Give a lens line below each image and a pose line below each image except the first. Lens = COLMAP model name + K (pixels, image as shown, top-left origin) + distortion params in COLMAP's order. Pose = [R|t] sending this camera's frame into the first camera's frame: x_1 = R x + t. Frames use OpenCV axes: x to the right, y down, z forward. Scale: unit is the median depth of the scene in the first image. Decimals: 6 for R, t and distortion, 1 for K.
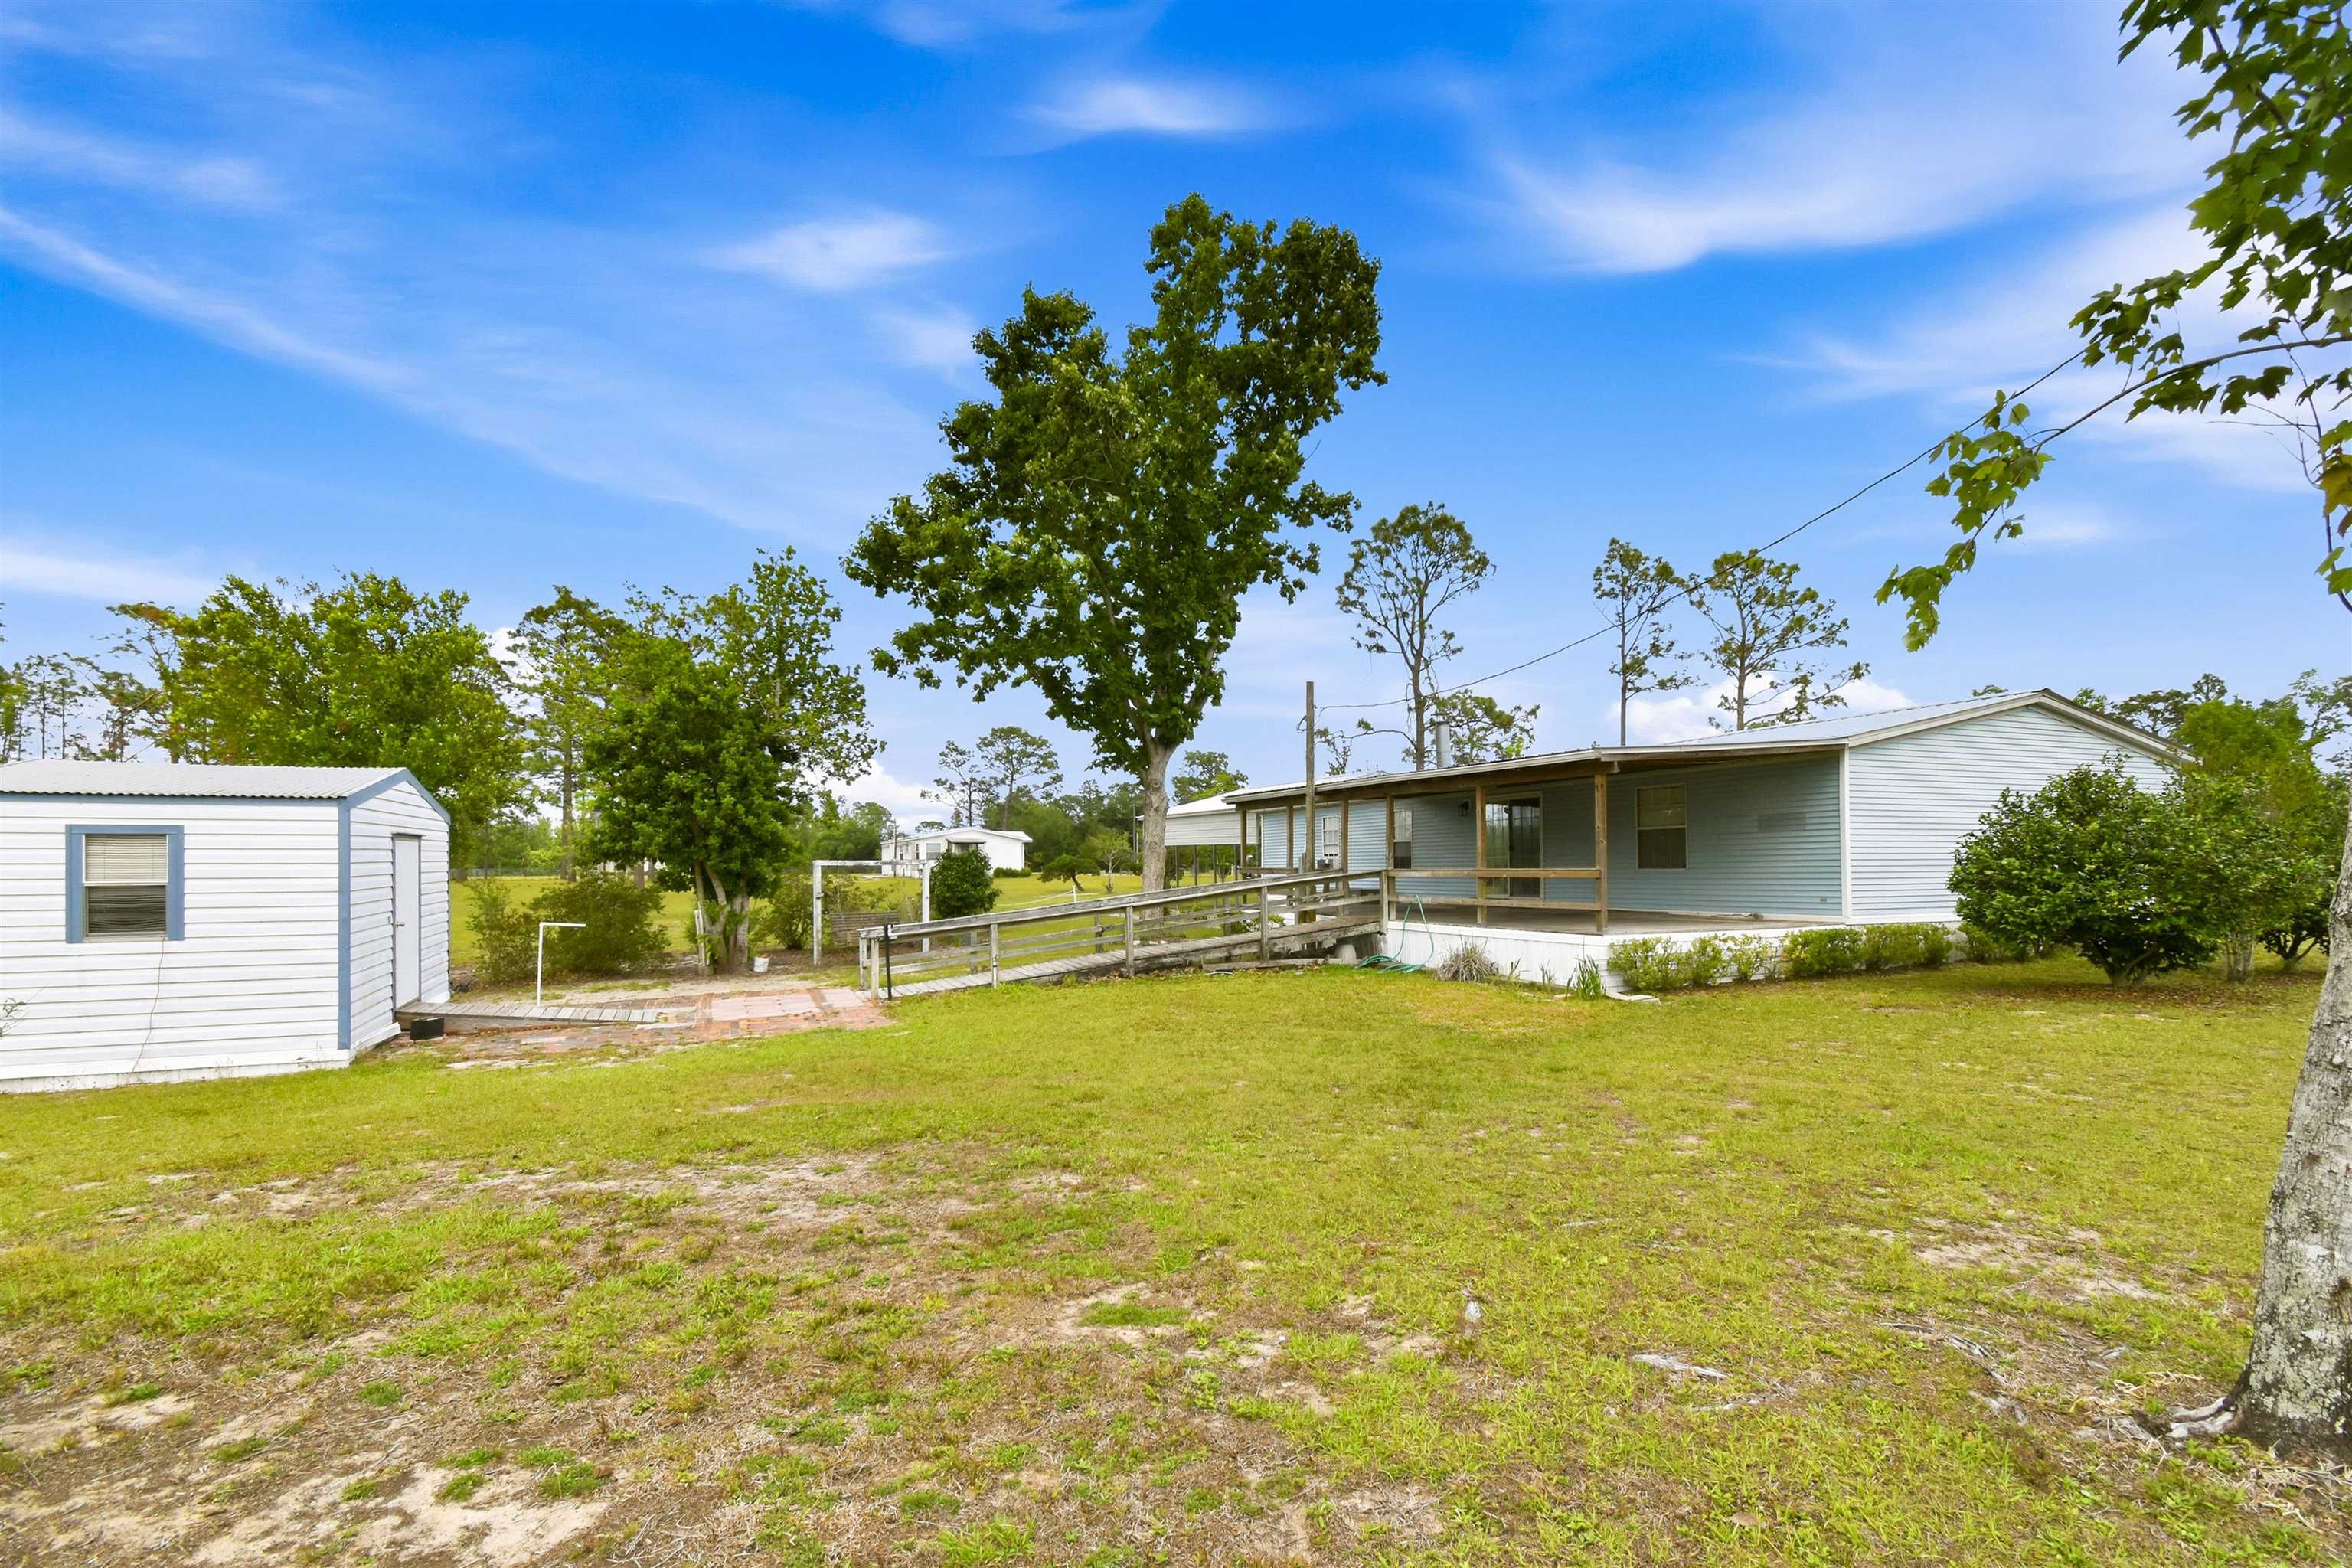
lens RADIAL K [[1056.9, 0, 1188.4], [0, 1056.9, 826.6], [0, 0, 1]] dist [0.021905, -0.009671]
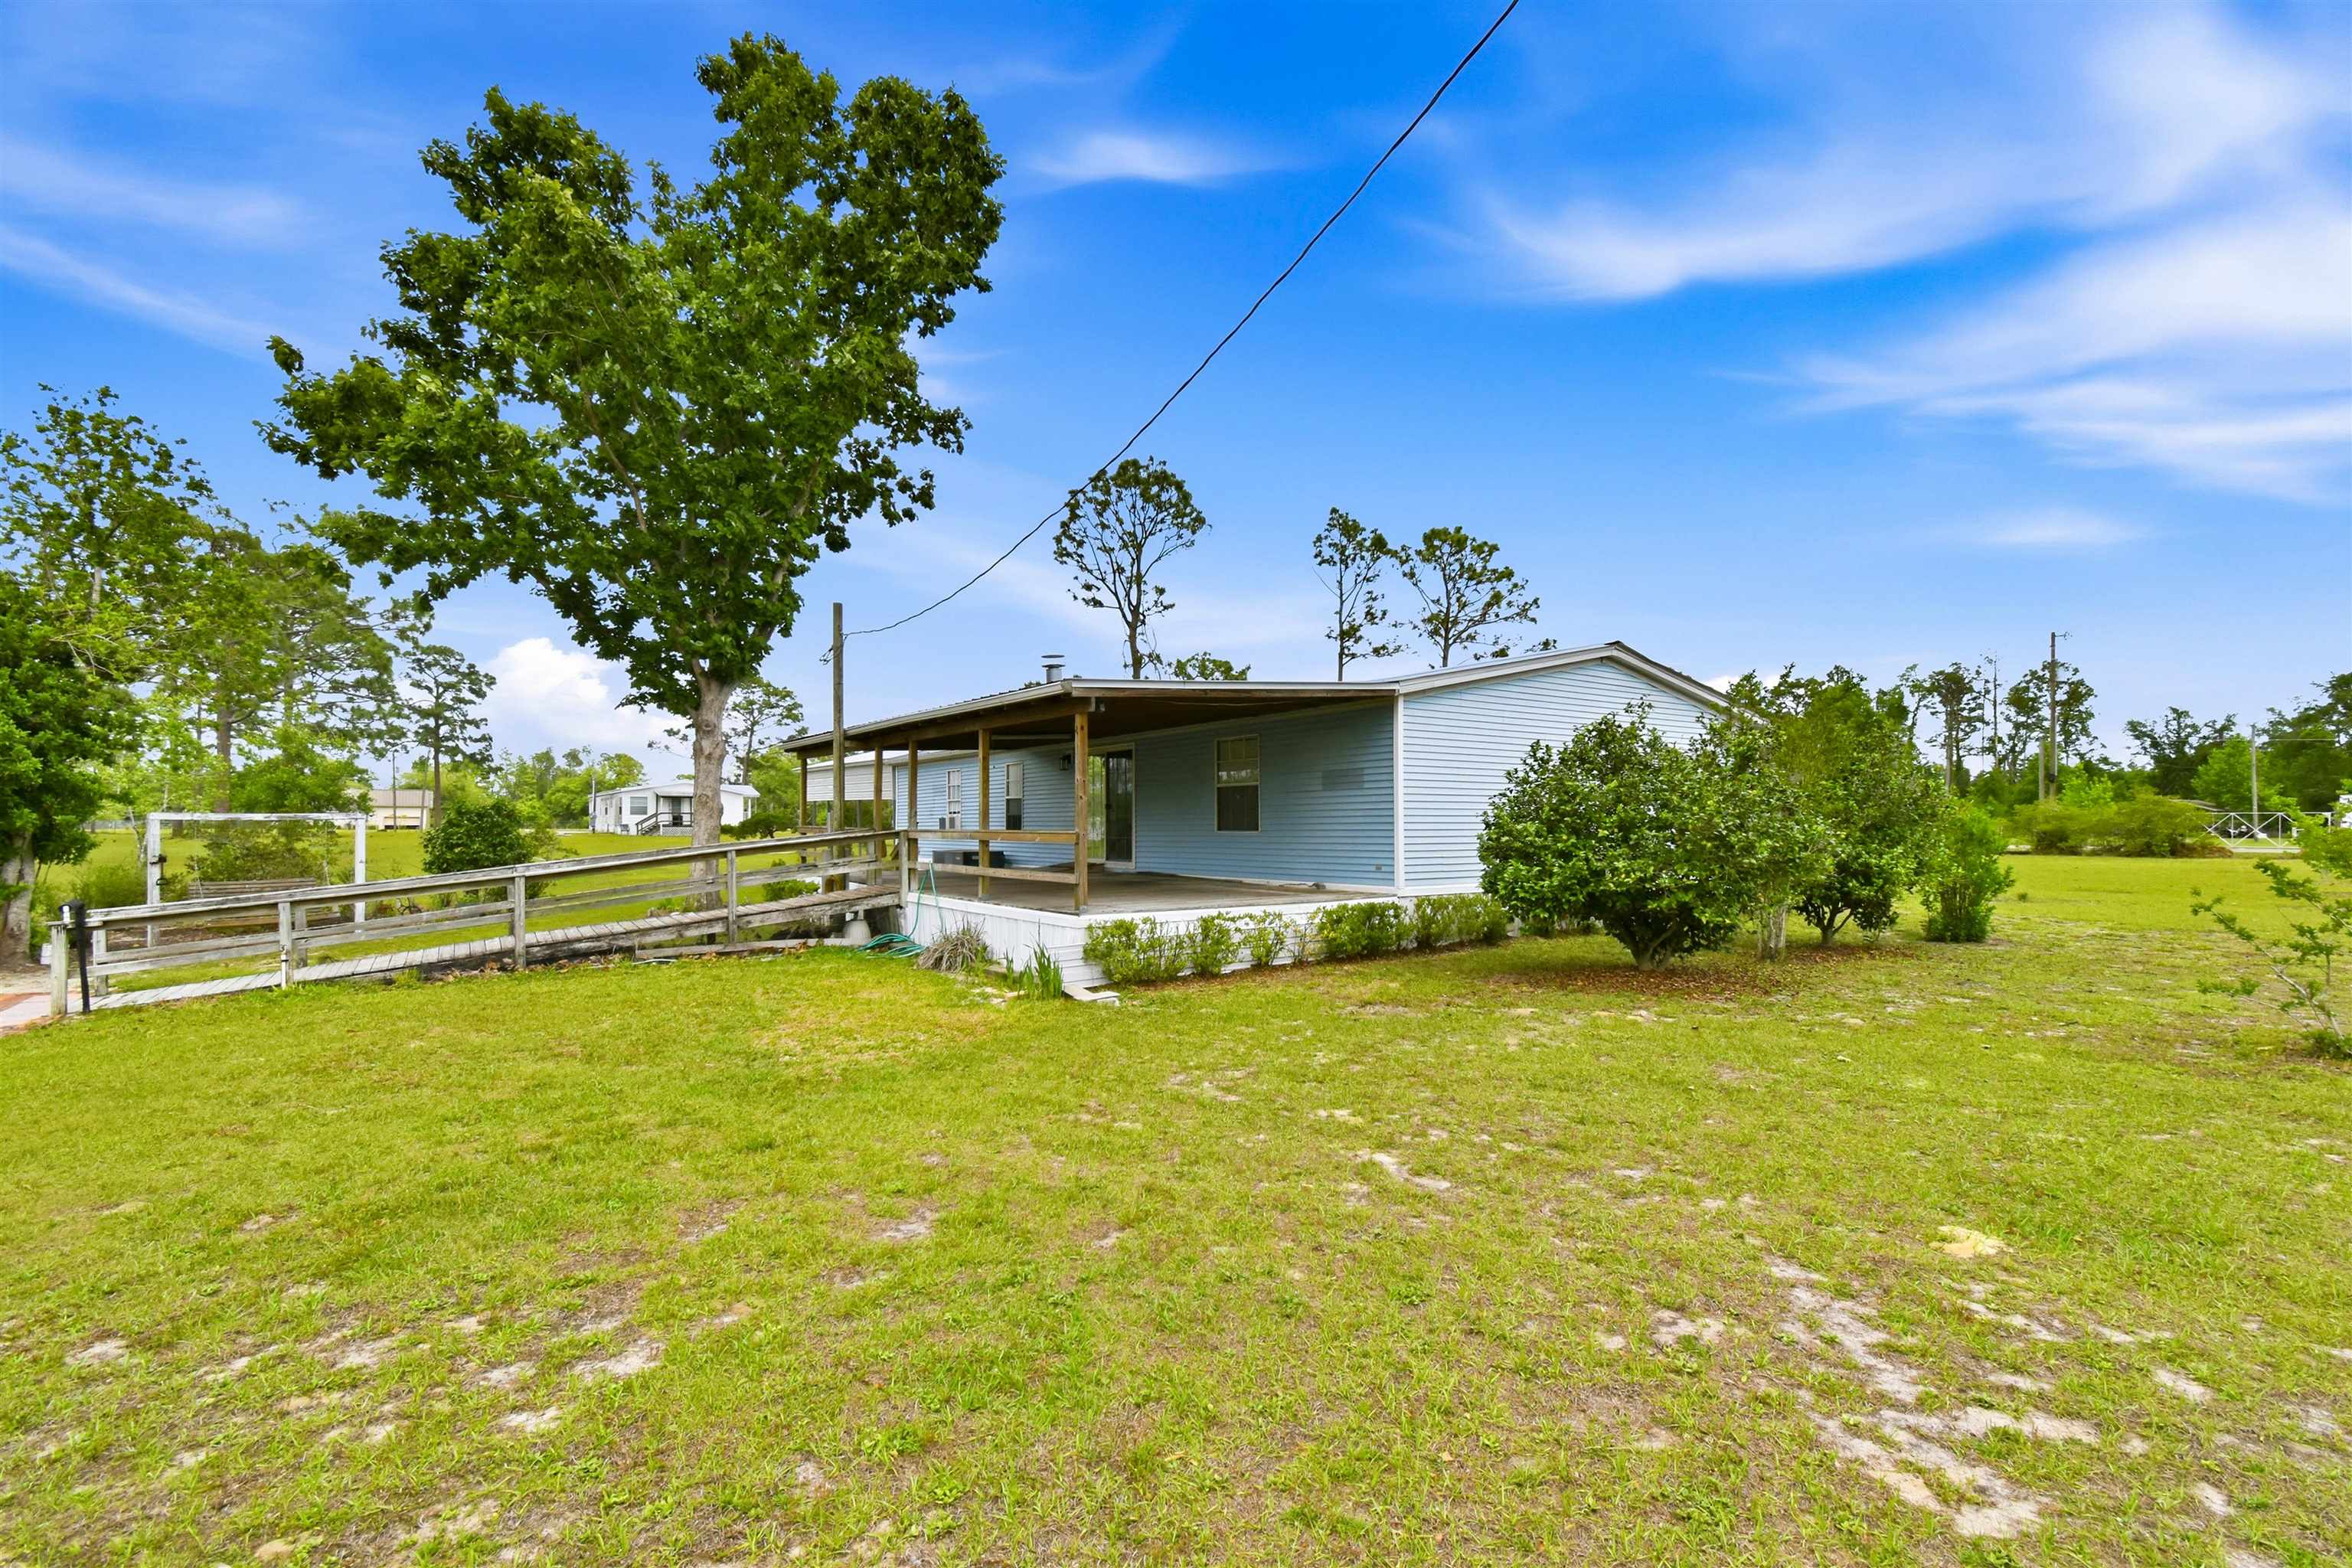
lens RADIAL K [[1020.8, 0, 1176.0], [0, 1020.8, 784.0], [0, 0, 1]] dist [-0.000073, 0.000317]
pose [[0.984171, 0.014955, 0.176588, 0.189287], [-0.014406, 0.999887, -0.004390, 0.003812], [-0.176634, 0.001776, 0.984275, 0.134837]]
